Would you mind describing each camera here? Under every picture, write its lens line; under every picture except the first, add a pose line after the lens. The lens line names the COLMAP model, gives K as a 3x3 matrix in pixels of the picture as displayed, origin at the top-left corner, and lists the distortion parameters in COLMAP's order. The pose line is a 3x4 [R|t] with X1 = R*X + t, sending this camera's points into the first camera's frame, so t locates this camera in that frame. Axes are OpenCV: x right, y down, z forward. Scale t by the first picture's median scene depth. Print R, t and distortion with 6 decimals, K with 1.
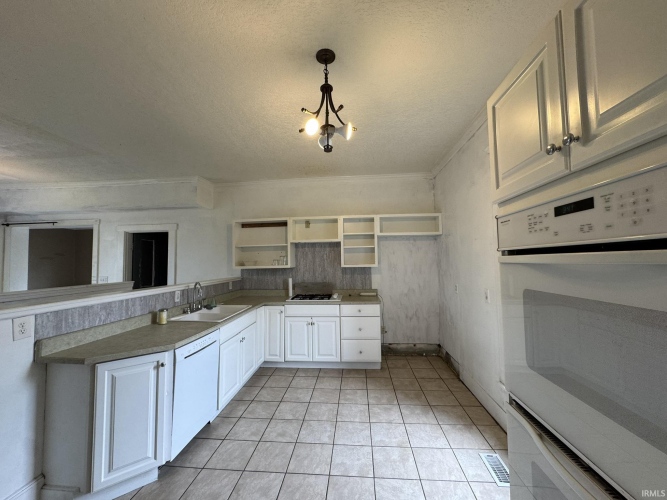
lens RADIAL K [[265.7, 0, 333.9], [0, 265.7, 249.5], [0, 0, 1]] dist [0.001065, 0.000178]
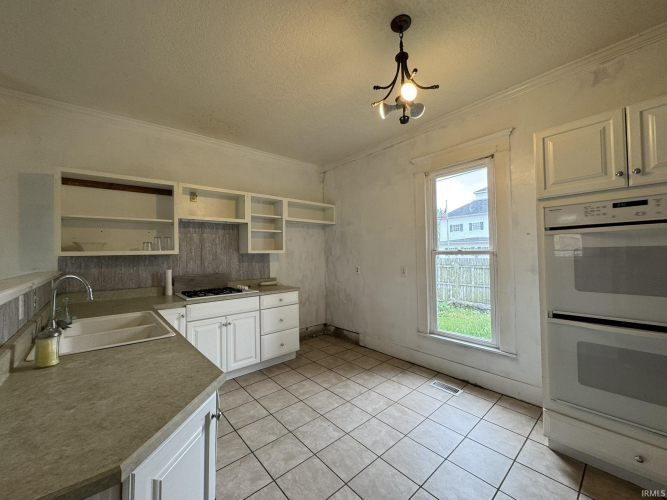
lens RADIAL K [[265.7, 0, 334.3], [0, 265.7, 248.4], [0, 0, 1]] dist [0.001065, 0.000178]
pose [[0.690616, 0.017804, 0.723003, -0.439382], [-0.024656, 0.999695, -0.001066, 0.050196], [-0.722801, -0.017090, 0.690845, 0.241367]]
